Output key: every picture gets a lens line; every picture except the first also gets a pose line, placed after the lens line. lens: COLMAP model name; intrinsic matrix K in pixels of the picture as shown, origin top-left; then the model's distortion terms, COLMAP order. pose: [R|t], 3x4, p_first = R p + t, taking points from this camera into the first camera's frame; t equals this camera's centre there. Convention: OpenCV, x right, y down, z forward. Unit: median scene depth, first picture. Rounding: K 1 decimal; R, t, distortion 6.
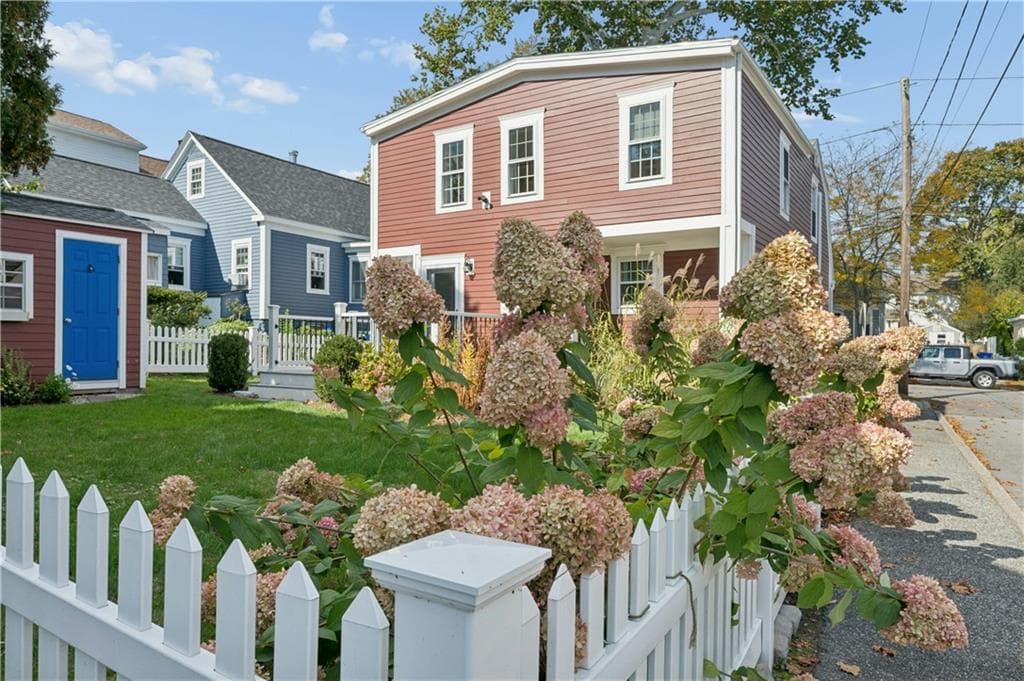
lens RADIAL K [[655.6, 0, 508.3], [0, 655.6, 350.1], [0, 0, 1]] dist [0.006410, -0.007225]
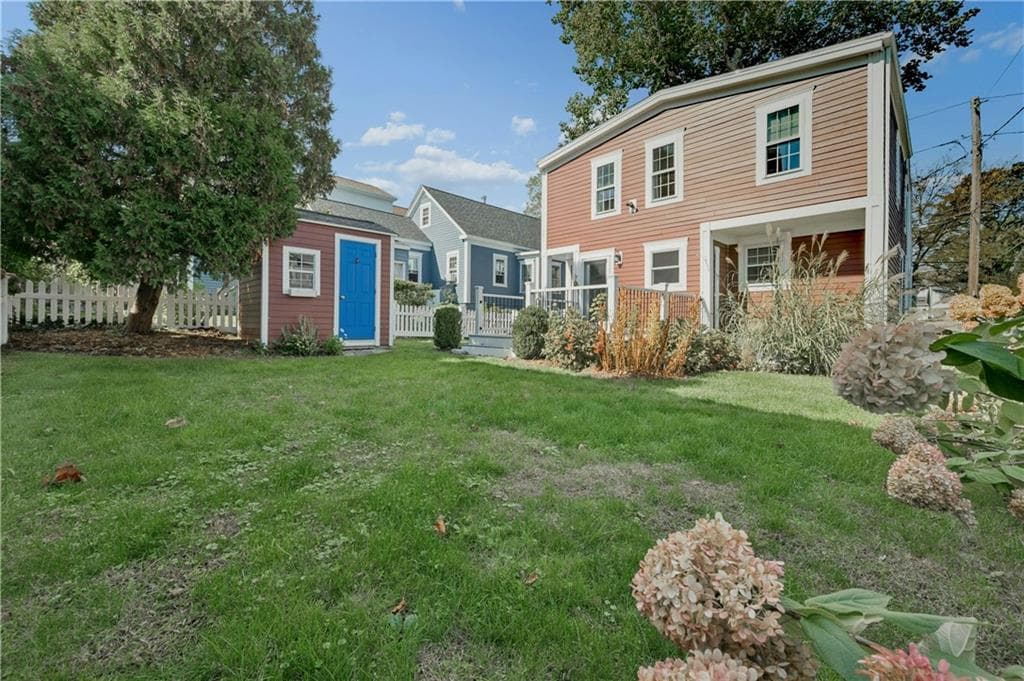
lens RADIAL K [[404.2, 0, 518.0], [0, 404.2, 325.8], [0, 0, 1]] dist [0.002784, -0.000421]
pose [[0.976779, 0.003035, -0.214230, -0.085633], [-0.004113, 0.999981, -0.004590, 0.014385], [0.214212, 0.005364, 0.976772, 0.172489]]
